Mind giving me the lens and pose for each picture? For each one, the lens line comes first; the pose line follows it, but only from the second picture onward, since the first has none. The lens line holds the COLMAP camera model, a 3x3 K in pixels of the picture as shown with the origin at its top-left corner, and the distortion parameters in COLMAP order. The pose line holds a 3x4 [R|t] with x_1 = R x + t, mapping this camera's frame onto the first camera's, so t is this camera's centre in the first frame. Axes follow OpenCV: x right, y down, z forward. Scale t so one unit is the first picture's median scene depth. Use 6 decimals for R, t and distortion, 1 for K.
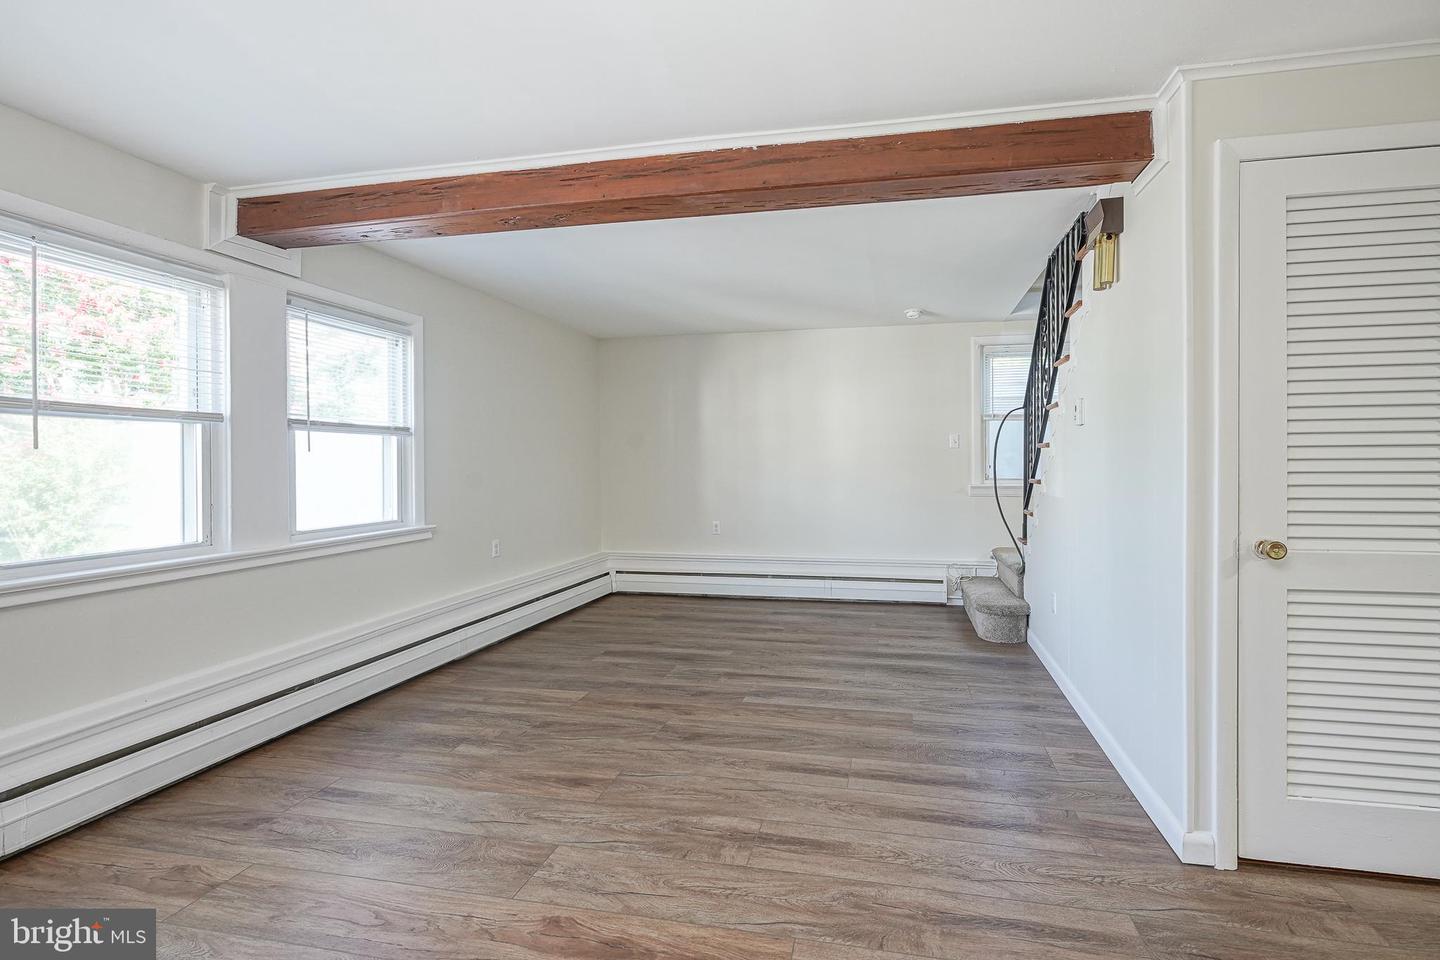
lens RADIAL K [[619.9, 0, 799.0], [0, 619.9, 466.6], [0, 0, 1]] dist [-0.000397, -0.000044]
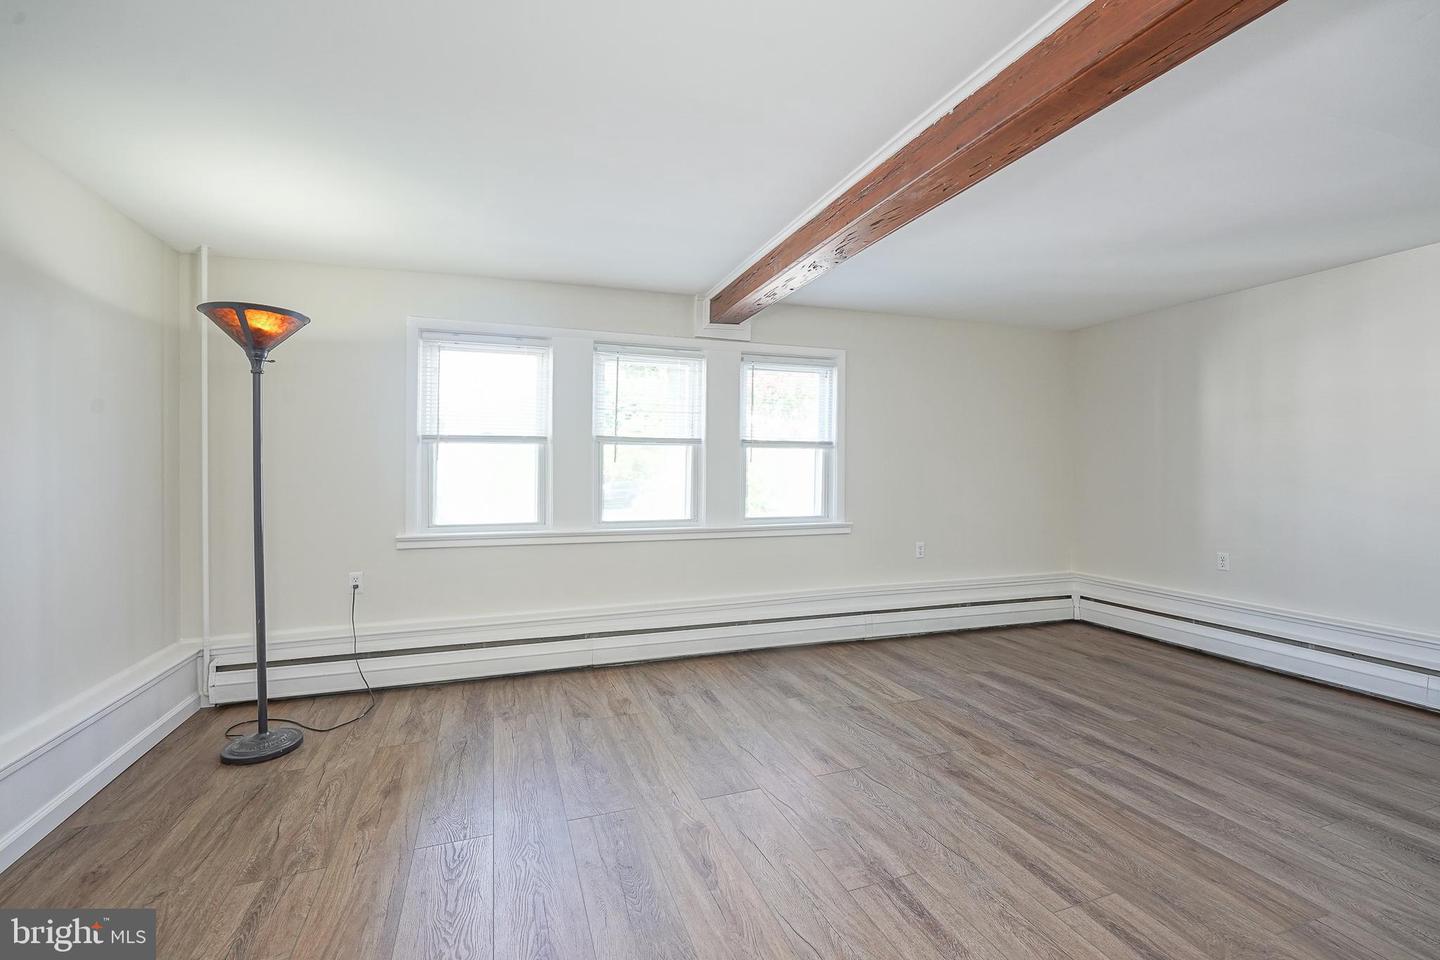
lens RADIAL K [[617.6, 0, 687.9], [0, 617.6, 471.4], [0, 0, 1]] dist [0.000952, 0.000100]
pose [[0.475719, 0.006622, -0.879573, 0.382359], [-0.011264, 0.999936, 0.001436, -0.002655], [0.879525, 0.009225, 0.475763, 0.192556]]
